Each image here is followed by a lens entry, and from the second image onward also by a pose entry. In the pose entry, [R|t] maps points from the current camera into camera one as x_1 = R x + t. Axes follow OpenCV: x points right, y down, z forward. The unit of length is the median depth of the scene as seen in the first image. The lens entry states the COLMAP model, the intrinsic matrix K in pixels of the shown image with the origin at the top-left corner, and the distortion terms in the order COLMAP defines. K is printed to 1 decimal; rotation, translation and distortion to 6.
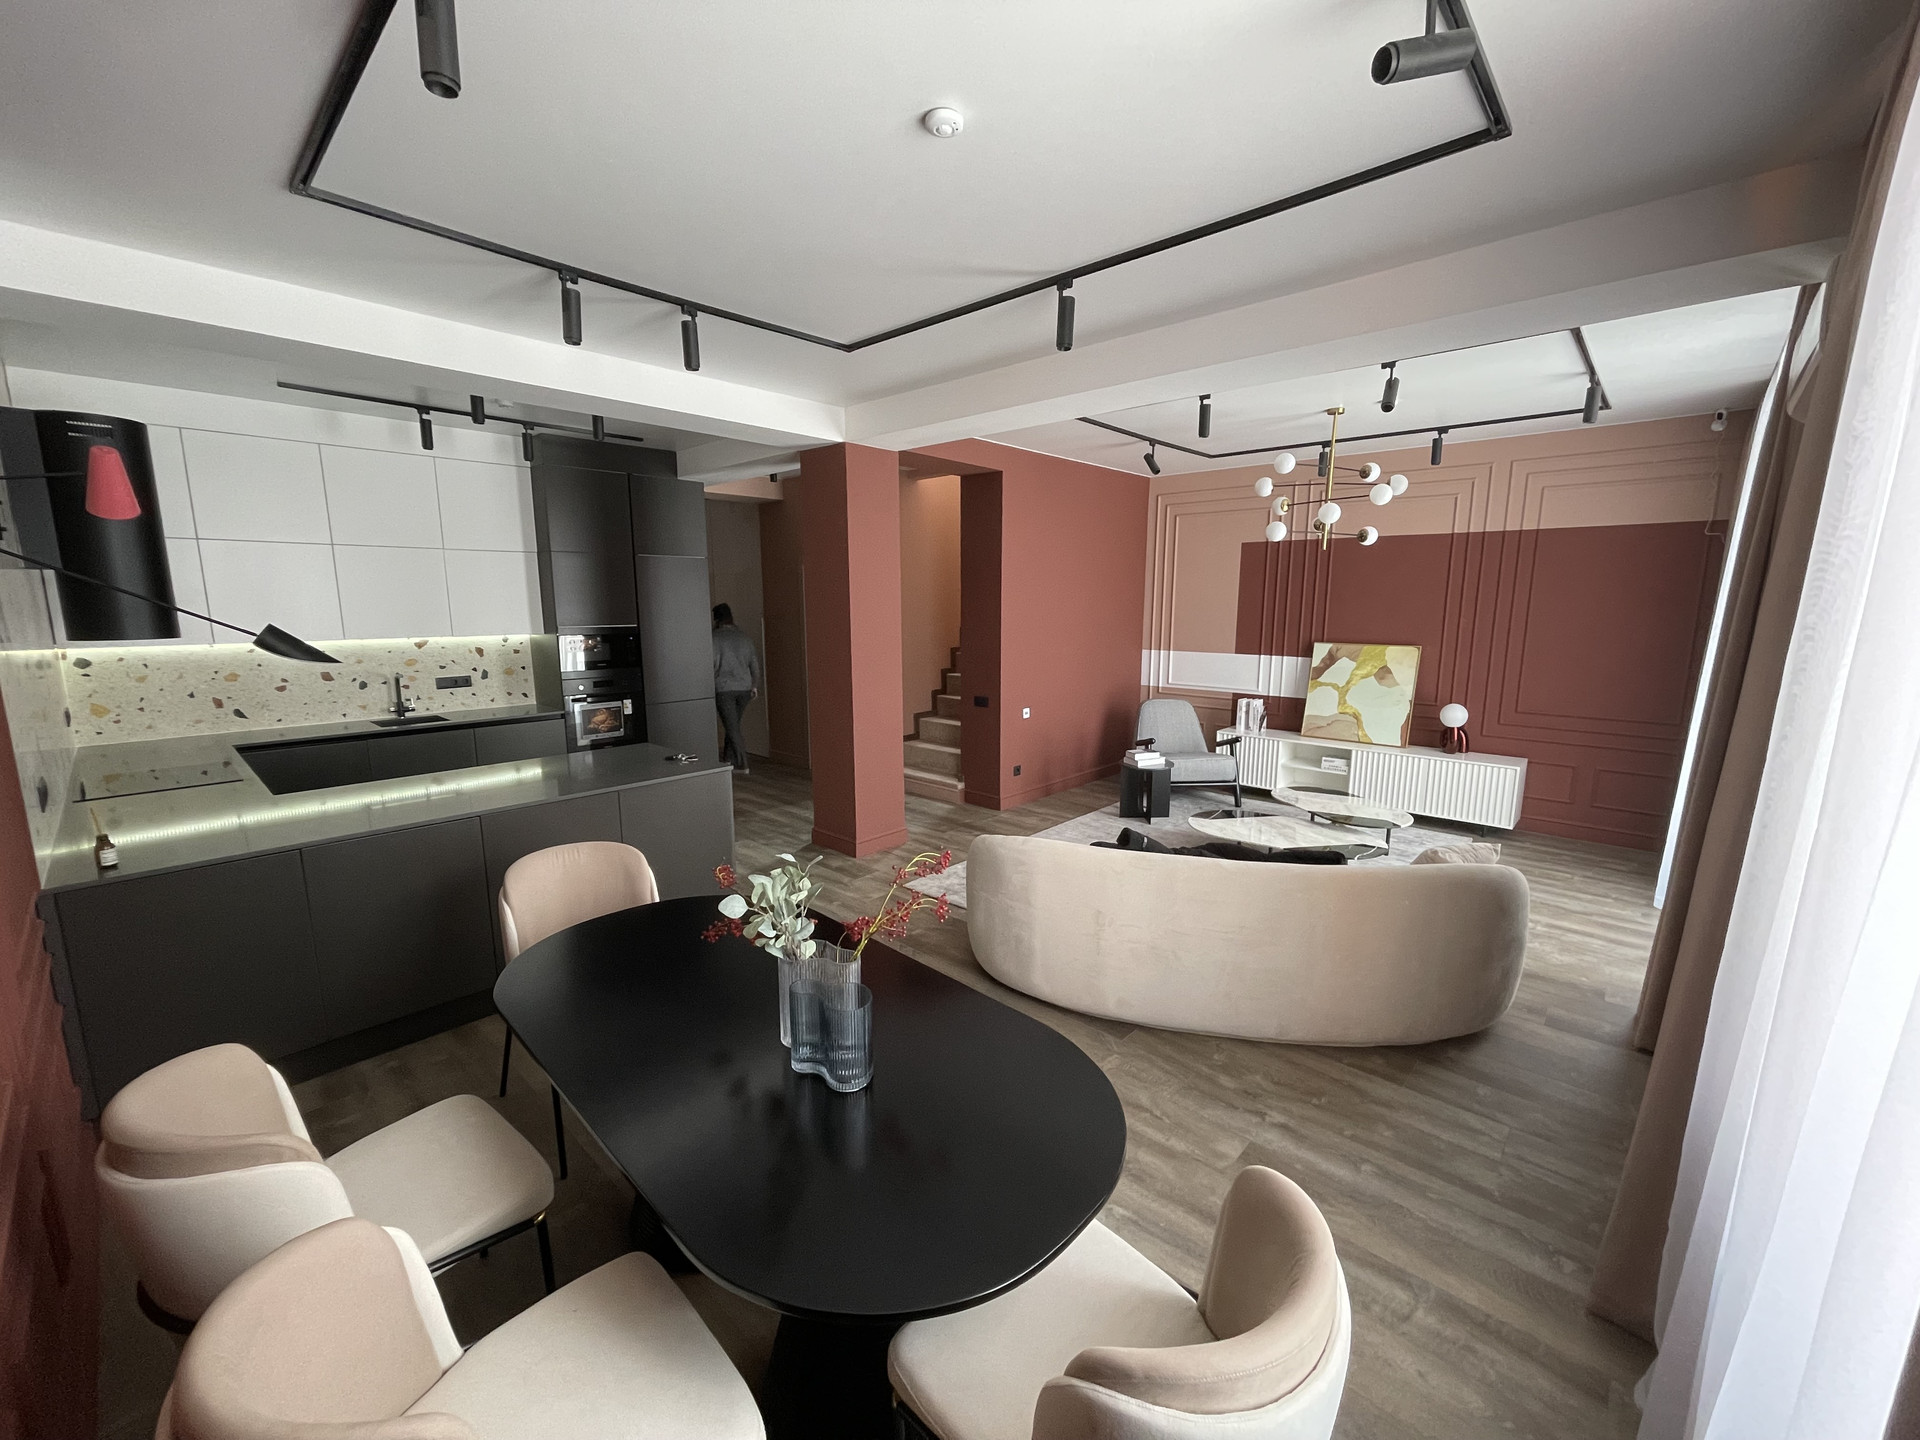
lens RADIAL K [[771.0, 0, 961.0], [0, 771.0, 719.9], [0, 0, 1]] dist [0.004179, 0.000279]
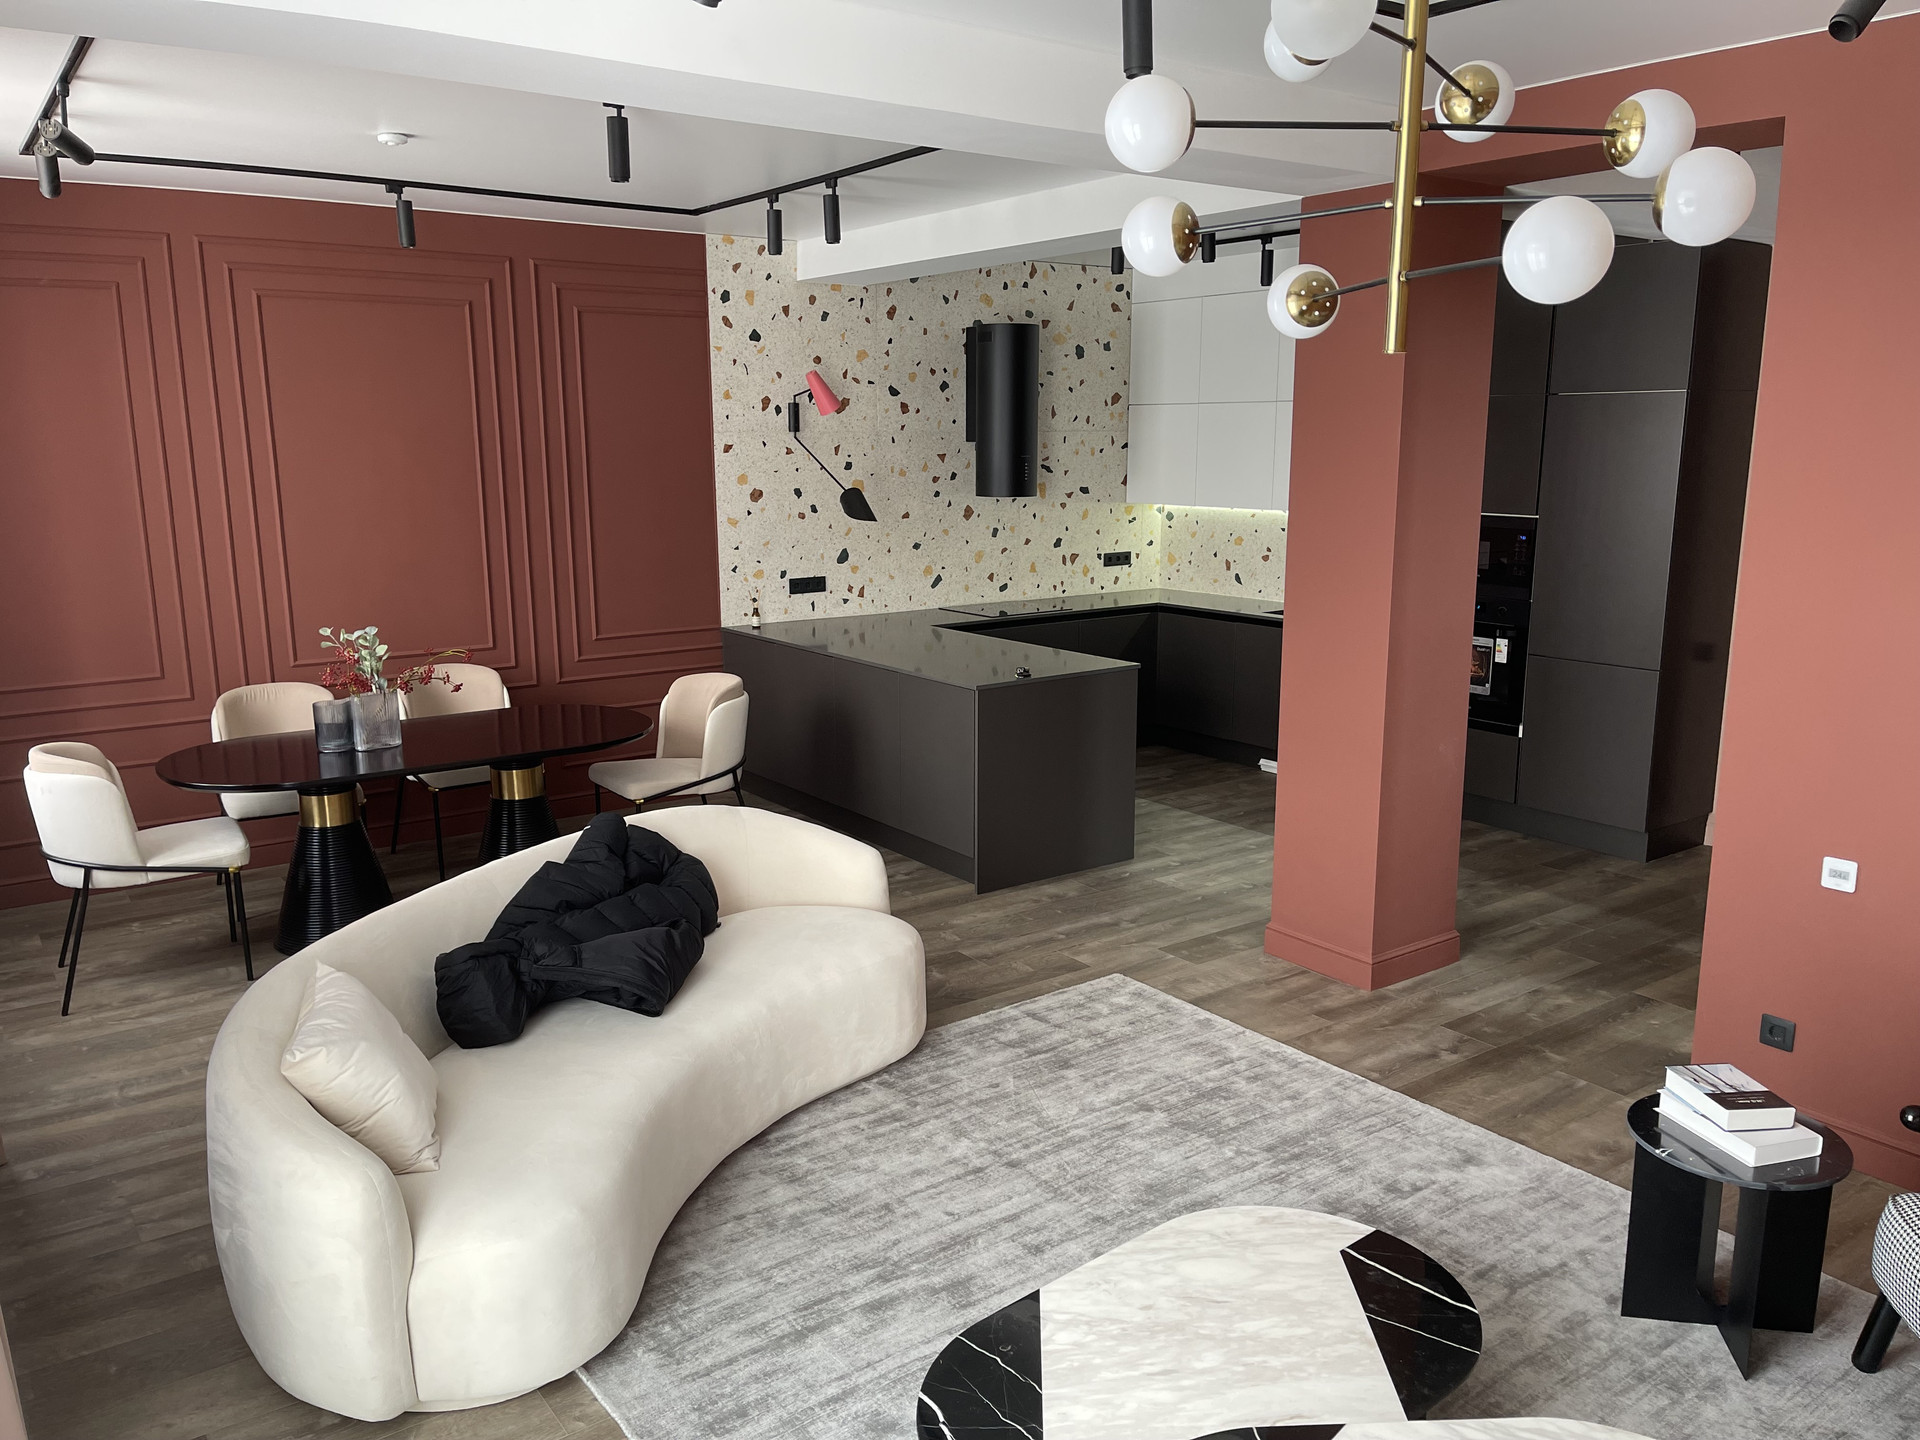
lens RADIAL K [[1450.8, 0, 960.2], [0, 1450.8, 729.0], [0, 0, 1]] dist [-0.002254, -0.007407]
pose [[-0.191128, 0.199014, -0.961178, 0.904112], [-0.153255, 0.961171, 0.229486, -0.186103], [0.969527, 0.191166, -0.153207, 0.949006]]
